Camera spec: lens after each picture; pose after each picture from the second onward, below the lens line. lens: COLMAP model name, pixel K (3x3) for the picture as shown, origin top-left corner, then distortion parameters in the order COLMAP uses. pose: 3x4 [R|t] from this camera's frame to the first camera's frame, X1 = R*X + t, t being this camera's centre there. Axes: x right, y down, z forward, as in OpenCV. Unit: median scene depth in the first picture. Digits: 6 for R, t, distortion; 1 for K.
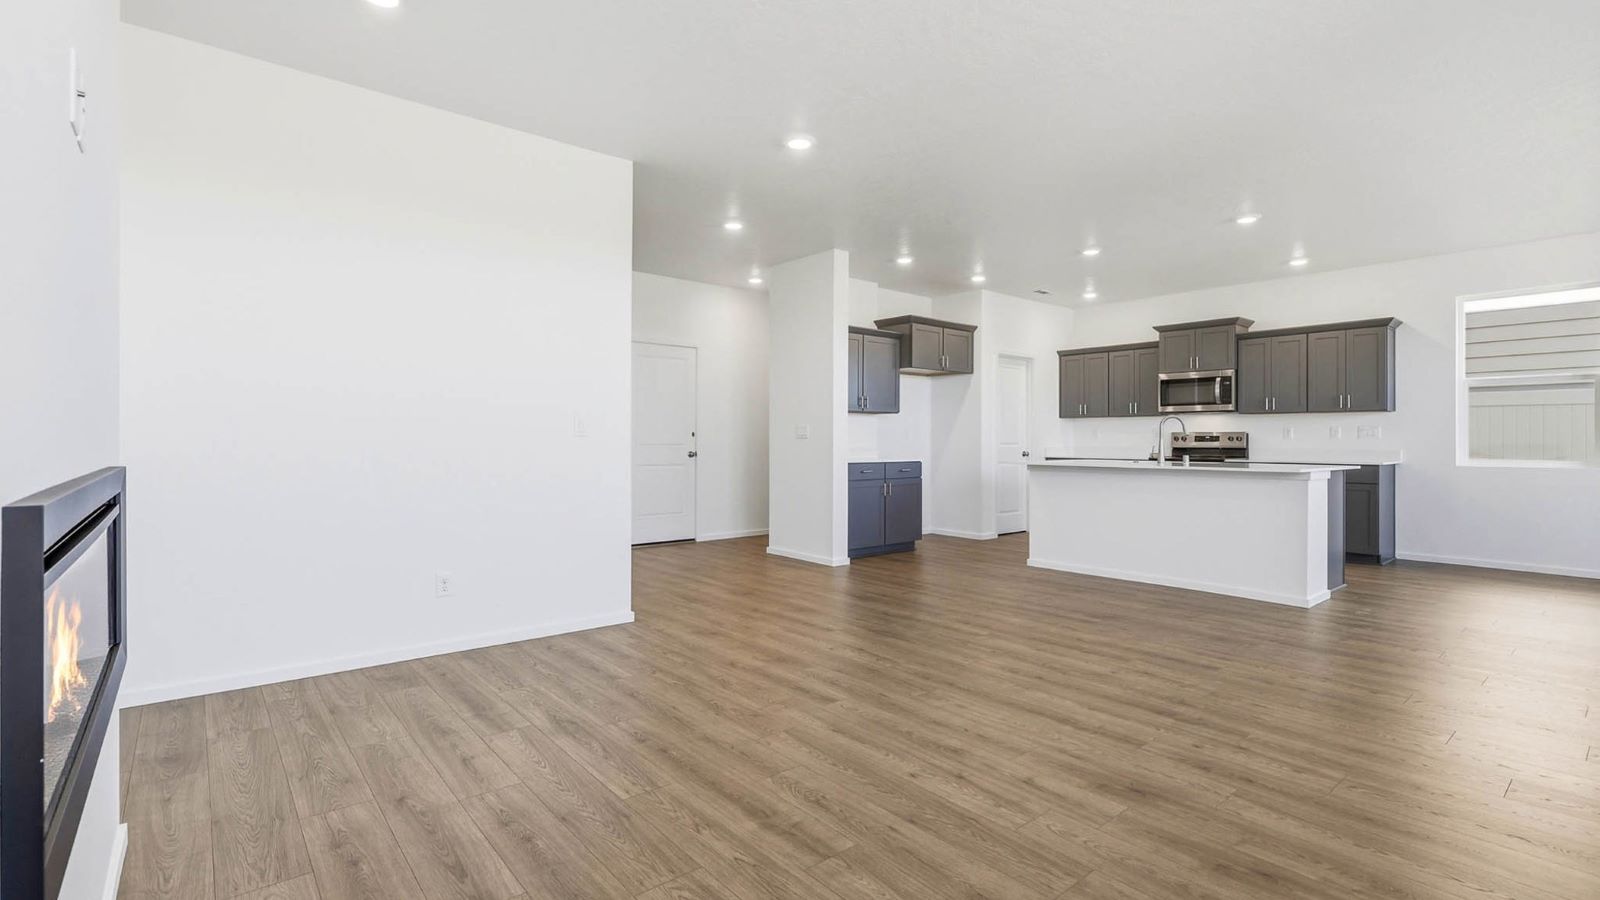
lens RADIAL K [[726.7, 0, 805.3], [0, 726.7, 442.4], [0, 0, 1]] dist [-0.000131, 0.000065]
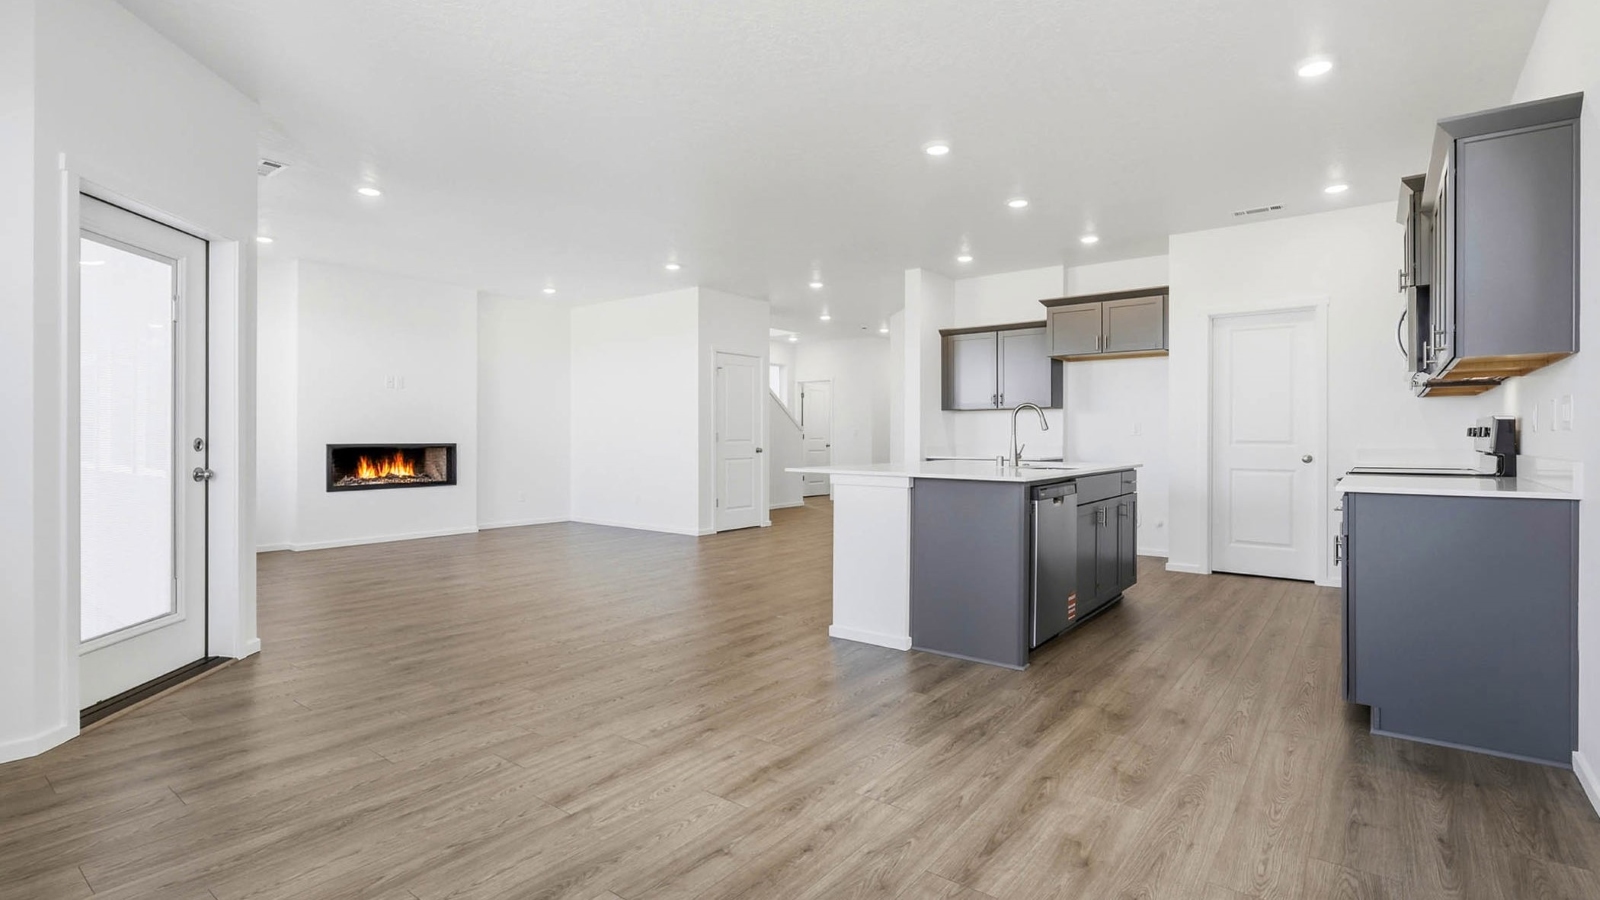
lens RADIAL K [[738.1, 0, 808.1], [0, 738.1, 437.5], [0, 0, 1]] dist [-0.008321, 0.000372]
pose [[0.221114, -0.001138, -0.975247, 0.973321], [-0.002431, 0.999996, -0.001718, -0.000216], [0.975245, 0.002751, 0.221110, 0.506599]]
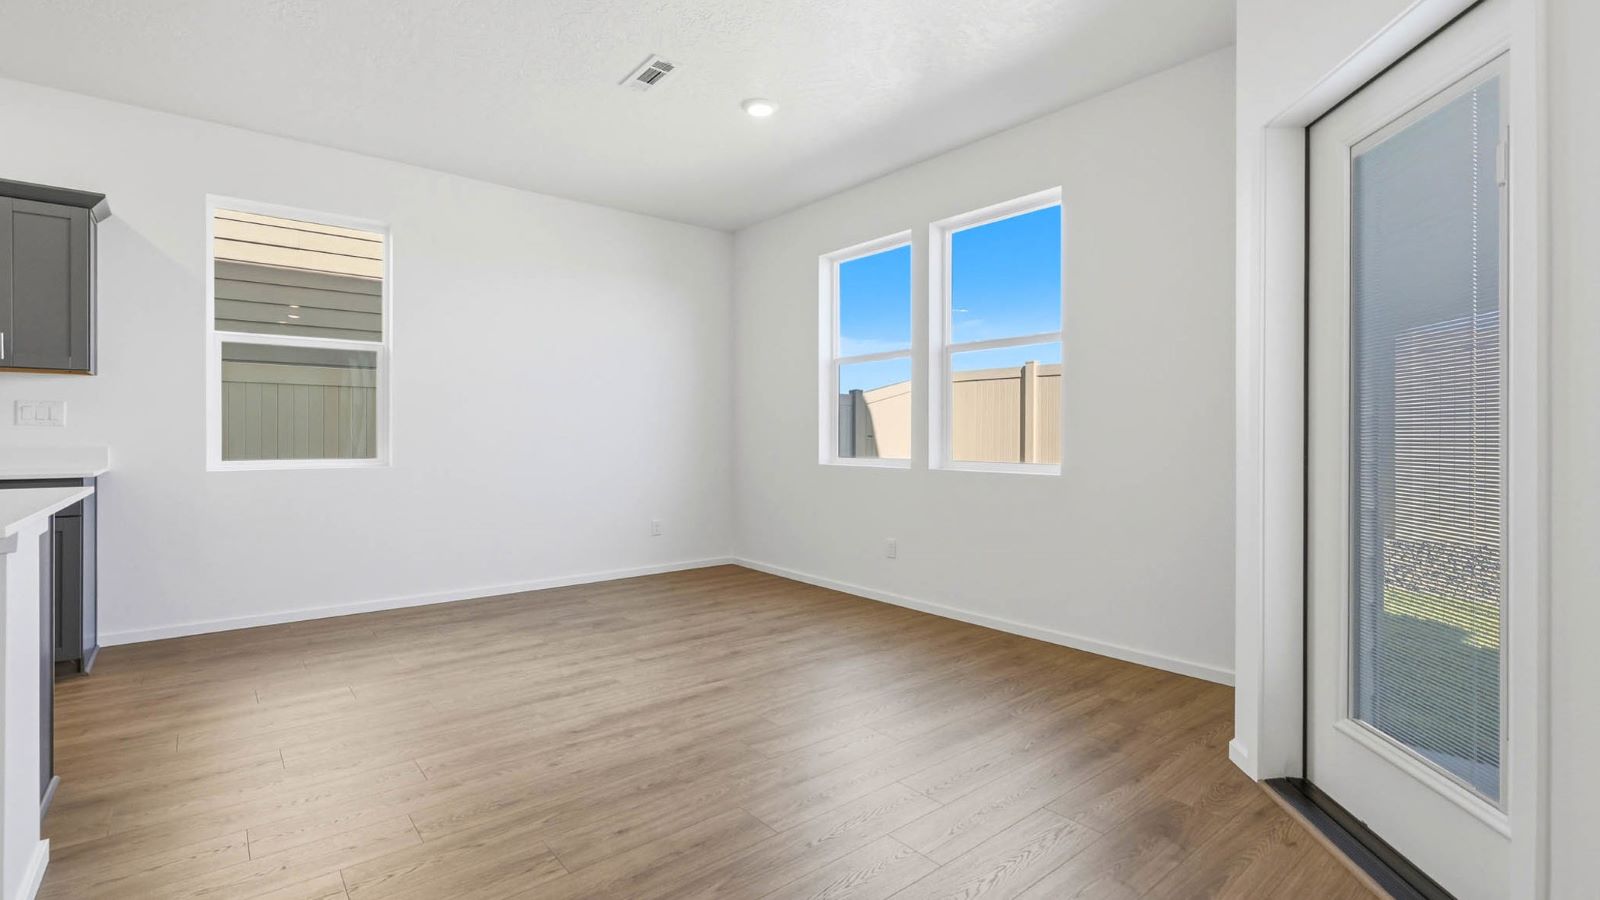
lens RADIAL K [[726.7, 0, 805.3], [0, 726.7, 442.4], [0, 0, 1]] dist [-0.000131, 0.000065]
pose [[0.008729, -0.010974, 0.999902, 0.250157], [-0.001528, 0.999938, 0.010988, 0.000129], [-0.999961, -0.001623, 0.008712, 0.425637]]
